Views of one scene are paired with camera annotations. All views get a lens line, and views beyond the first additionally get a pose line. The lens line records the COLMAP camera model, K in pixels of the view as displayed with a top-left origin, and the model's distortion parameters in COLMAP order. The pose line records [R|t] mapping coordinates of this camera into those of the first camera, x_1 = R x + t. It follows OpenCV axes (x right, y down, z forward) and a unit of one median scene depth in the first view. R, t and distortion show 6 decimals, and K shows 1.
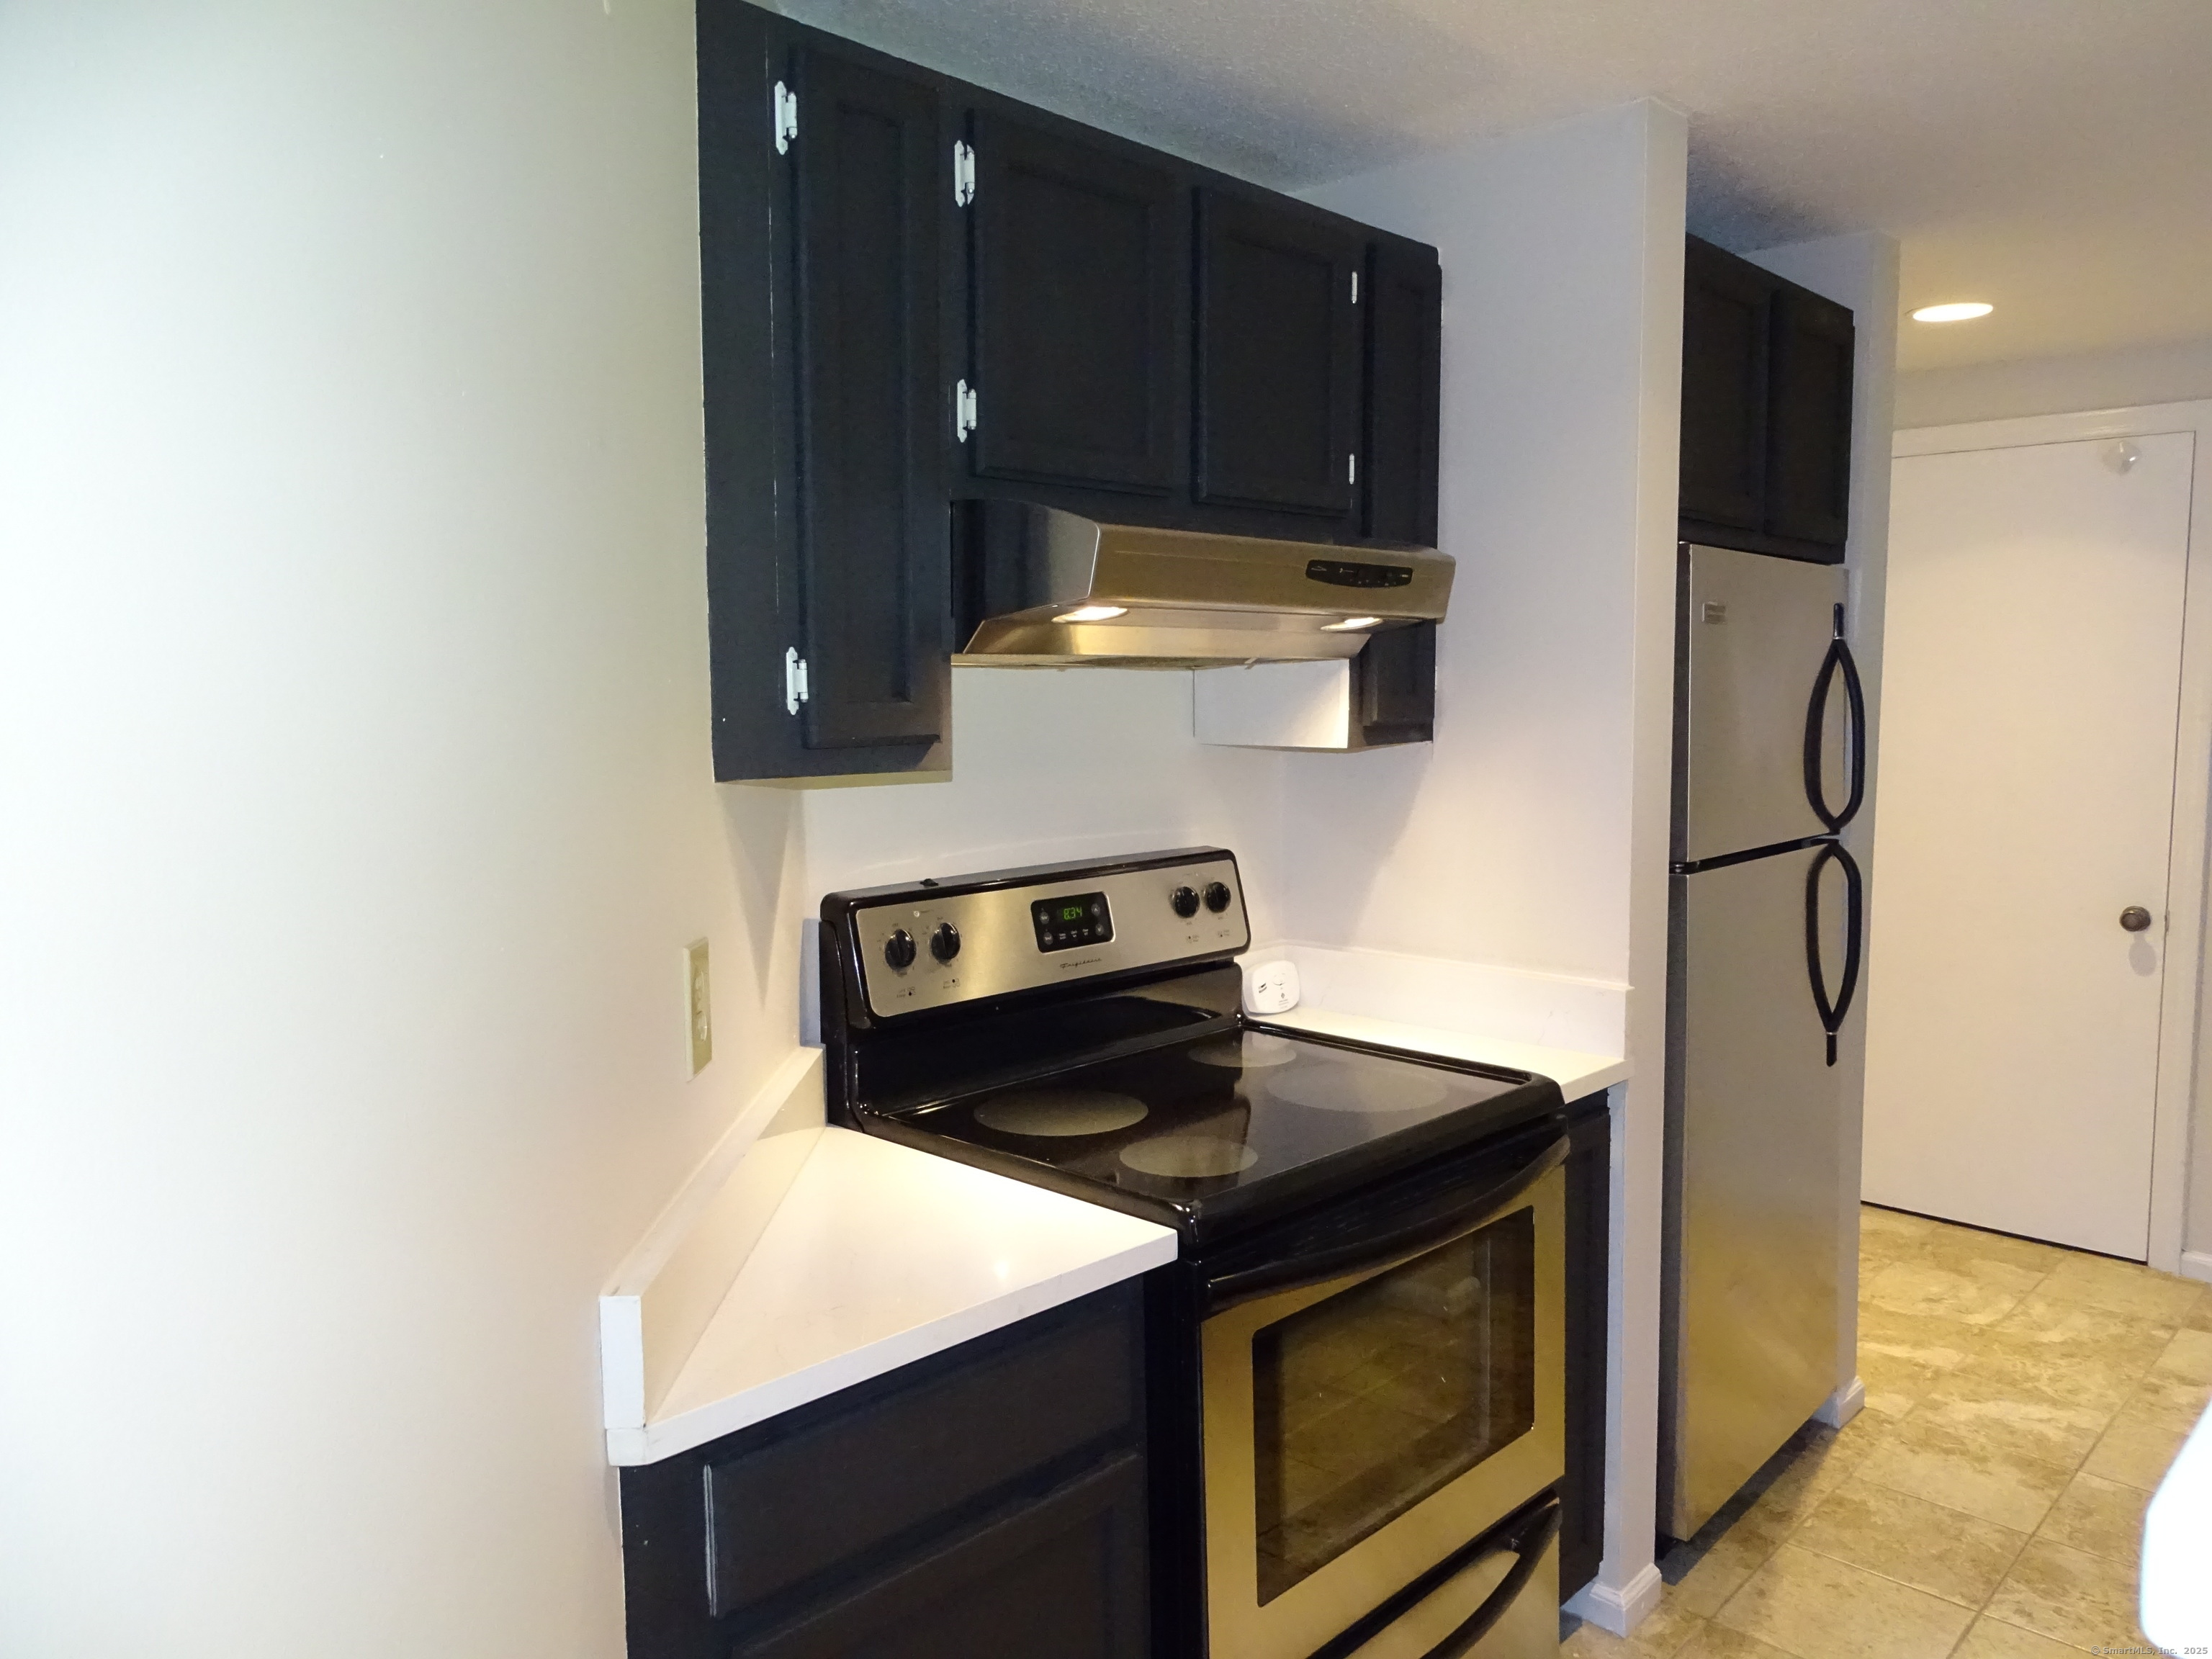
lens RADIAL K [[1582.1, 0, 1106.0], [0, 1582.1, 829.5], [0, 0, 1]] dist [-0.003030, -0.007982]
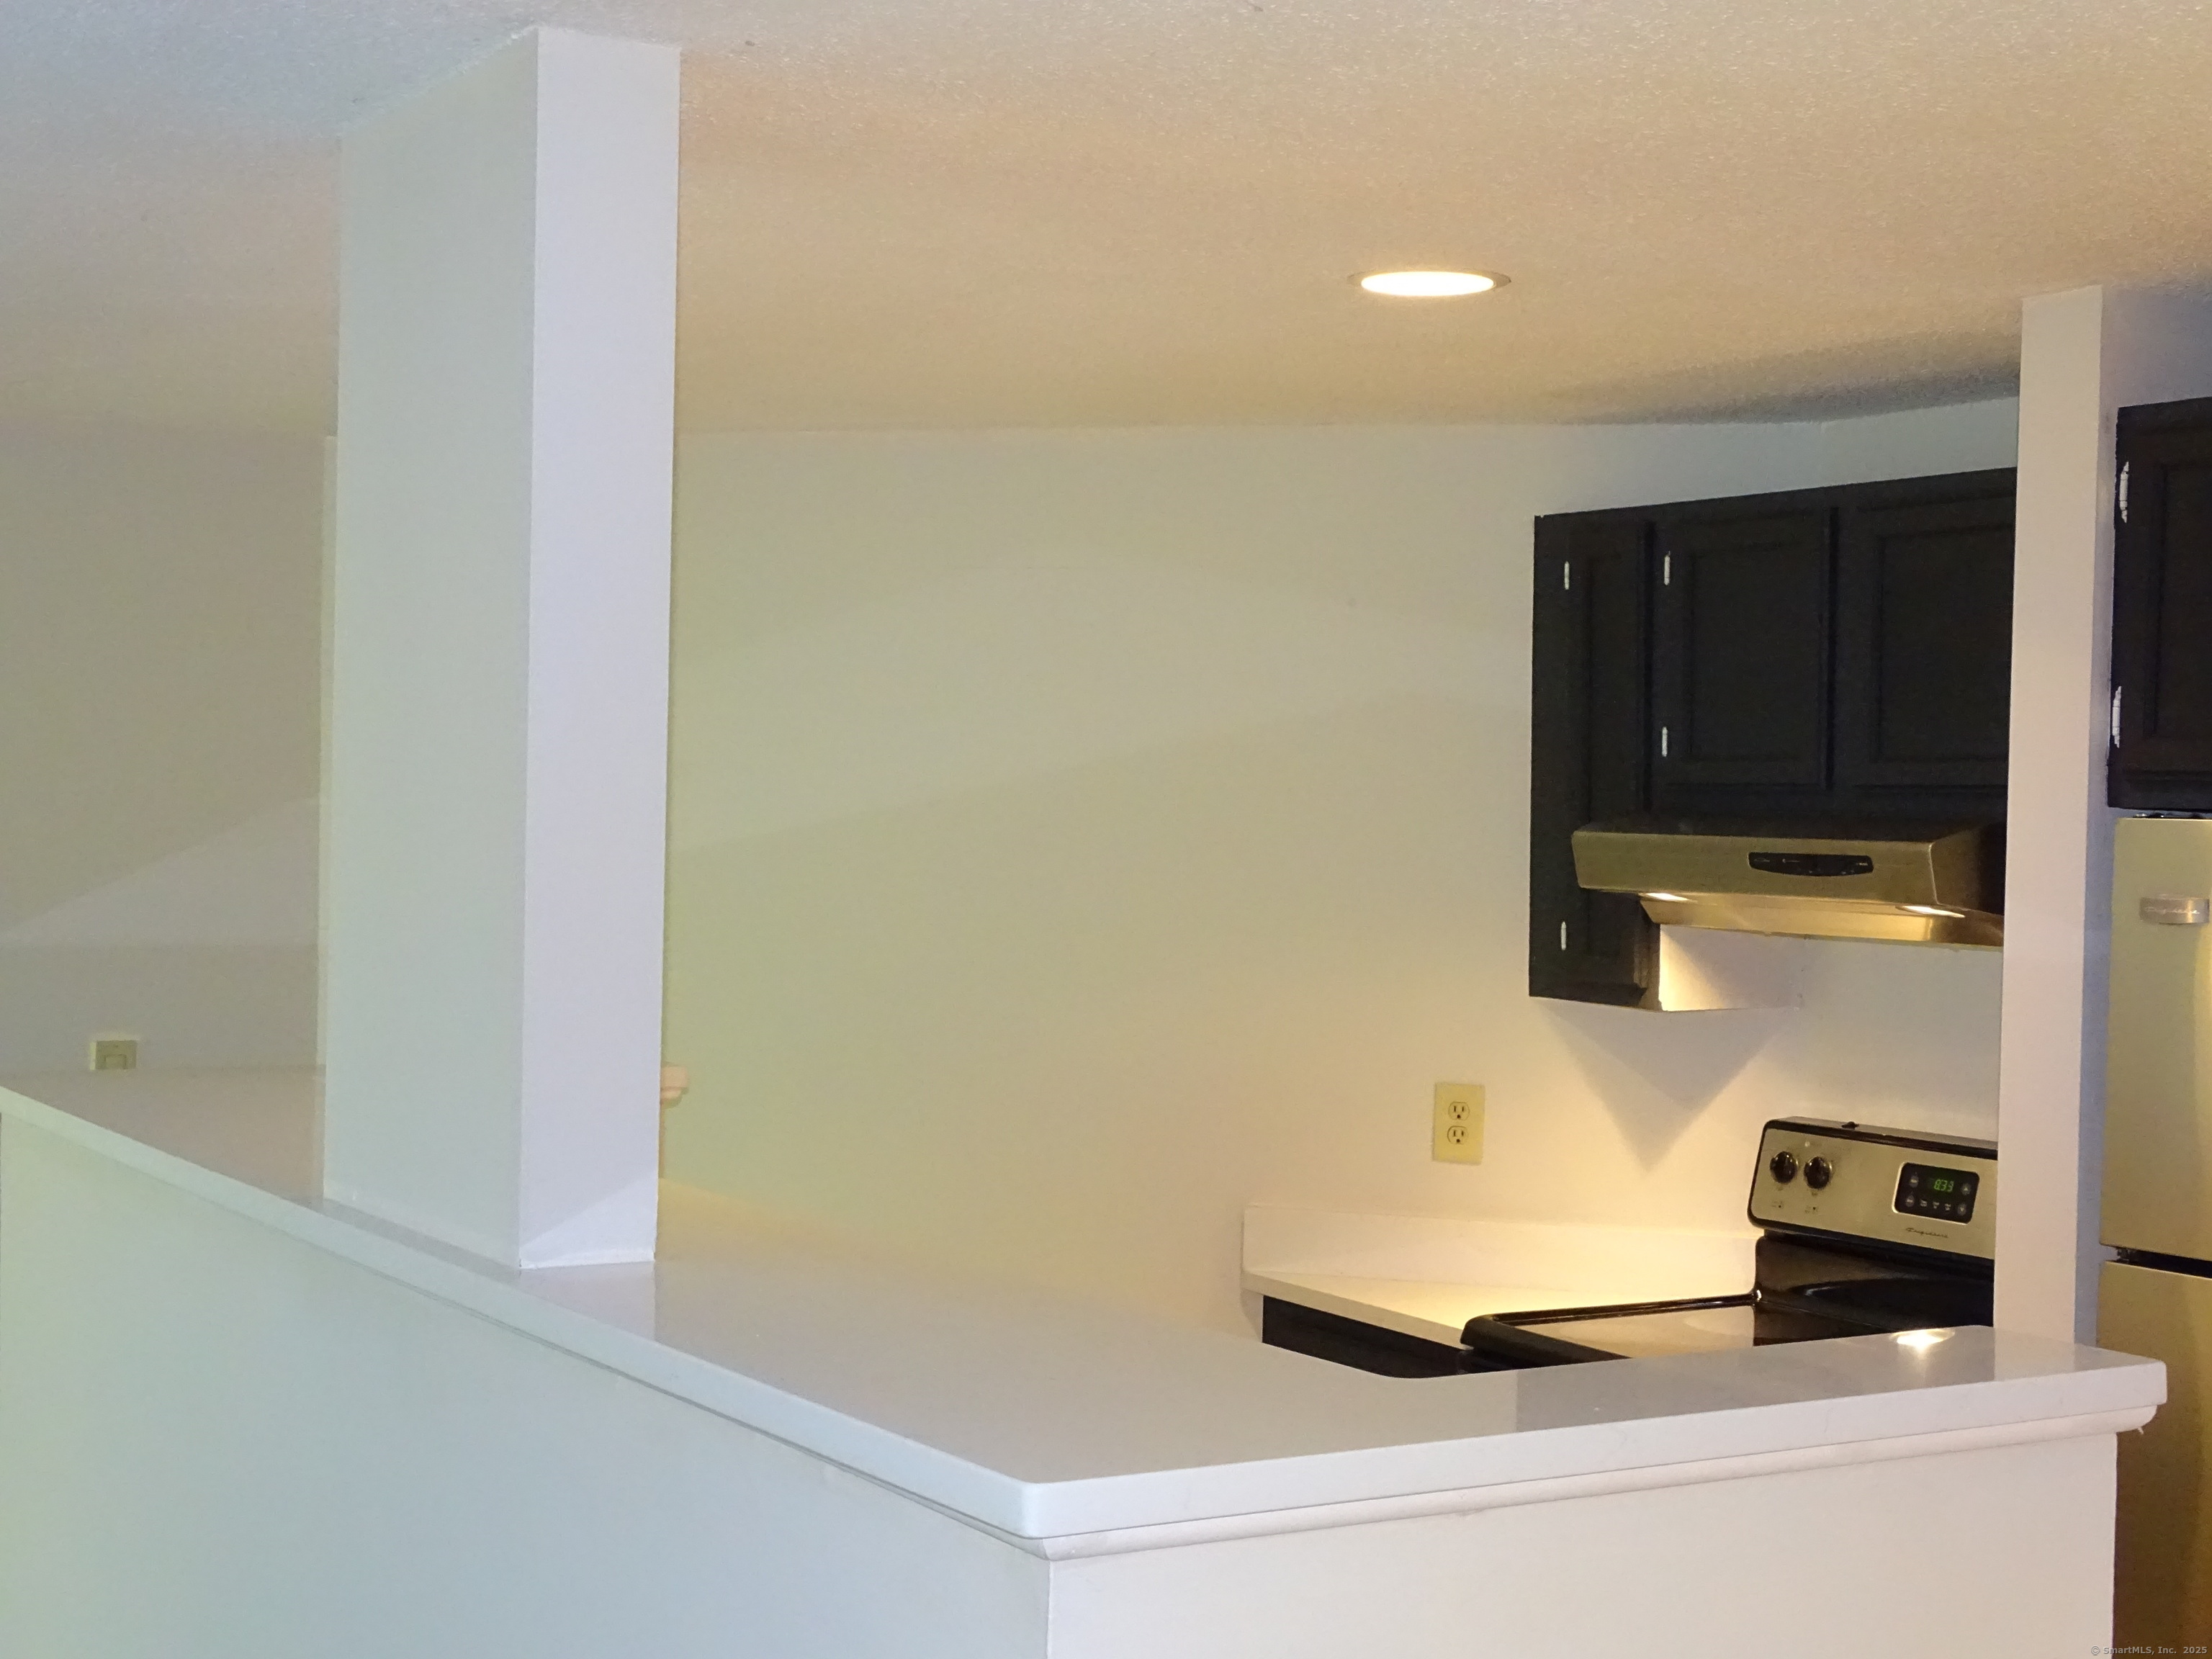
lens RADIAL K [[3103.9, 0, 1106.0], [0, 3103.9, 829.5], [0, 0, 1]] dist [0.029185, 0.075833]
pose [[-0.240963, 0.003651, -0.970527, 1.791403], [-0.113429, 0.993034, 0.031898, -0.154495], [0.963883, 0.117773, -0.238870, 0.816973]]
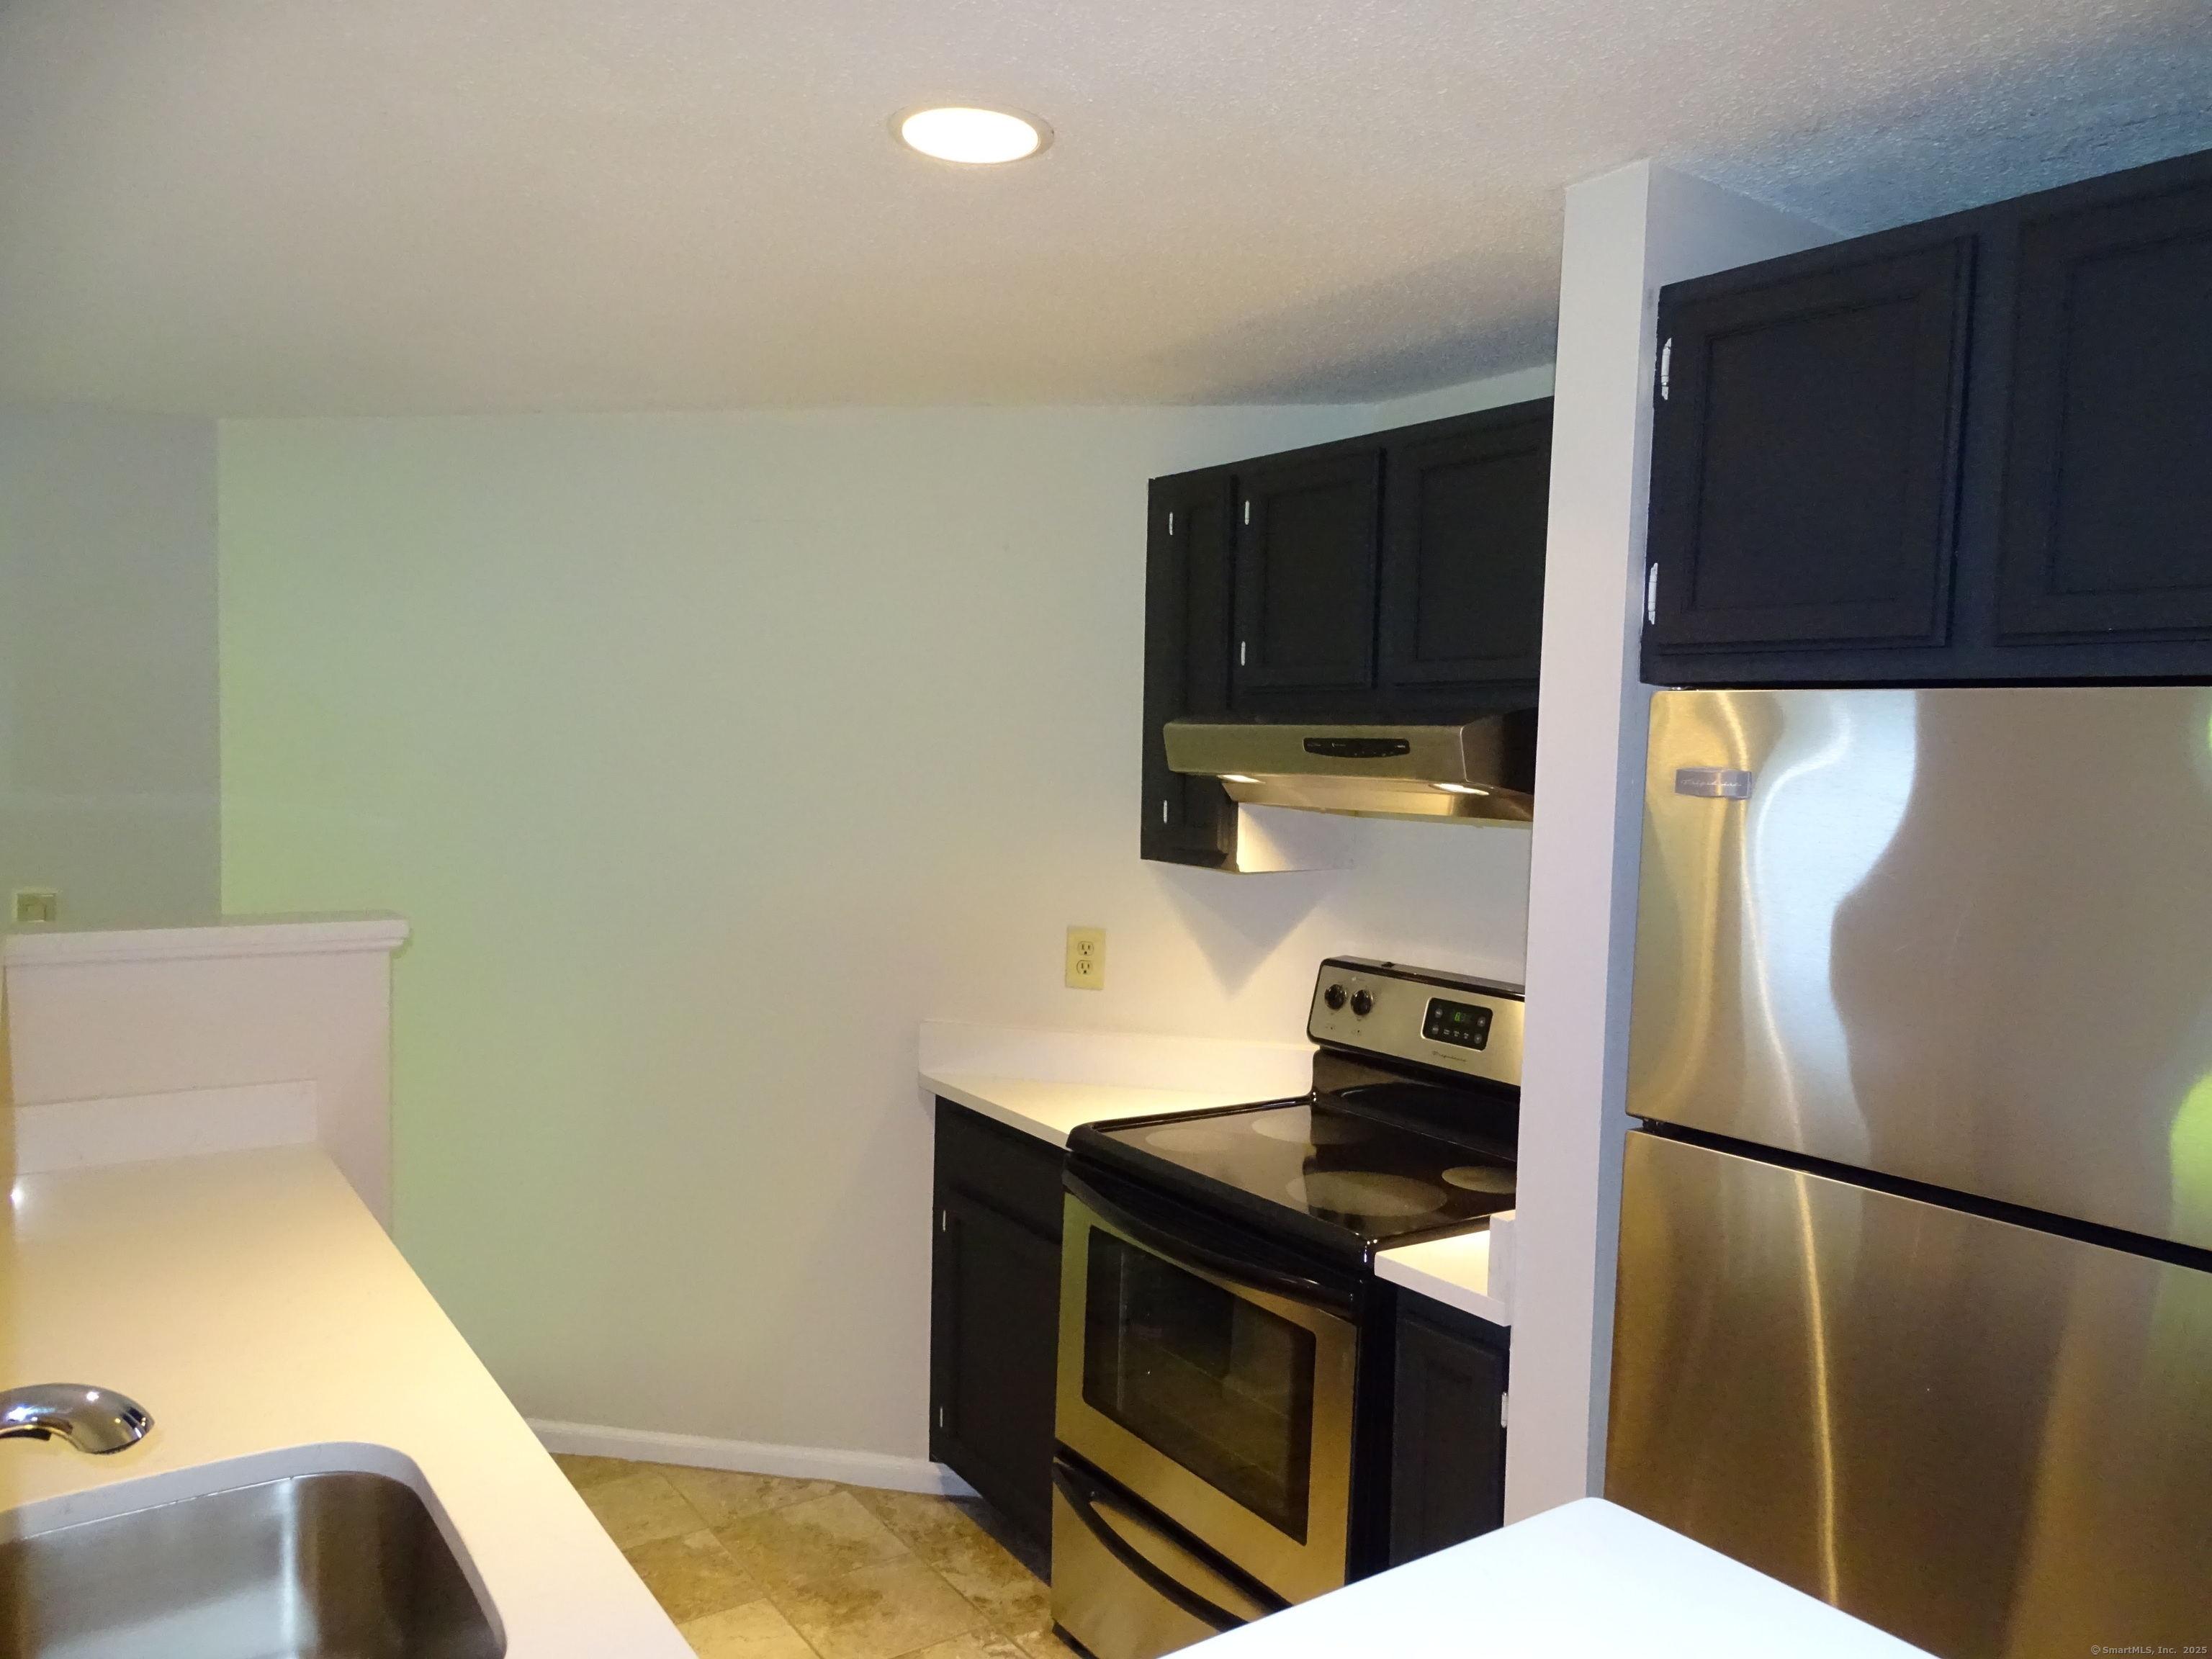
lens RADIAL K [[1569.0, 0, 1106.0], [0, 1569.0, 829.5], [0, 0, 1]] dist [-0.004390, 0.335369]
pose [[-0.190651, 0.044216, -0.980662, 1.070733], [-0.121632, 0.990223, 0.068293, -0.123913], [0.974093, 0.132300, -0.183409, 0.818701]]
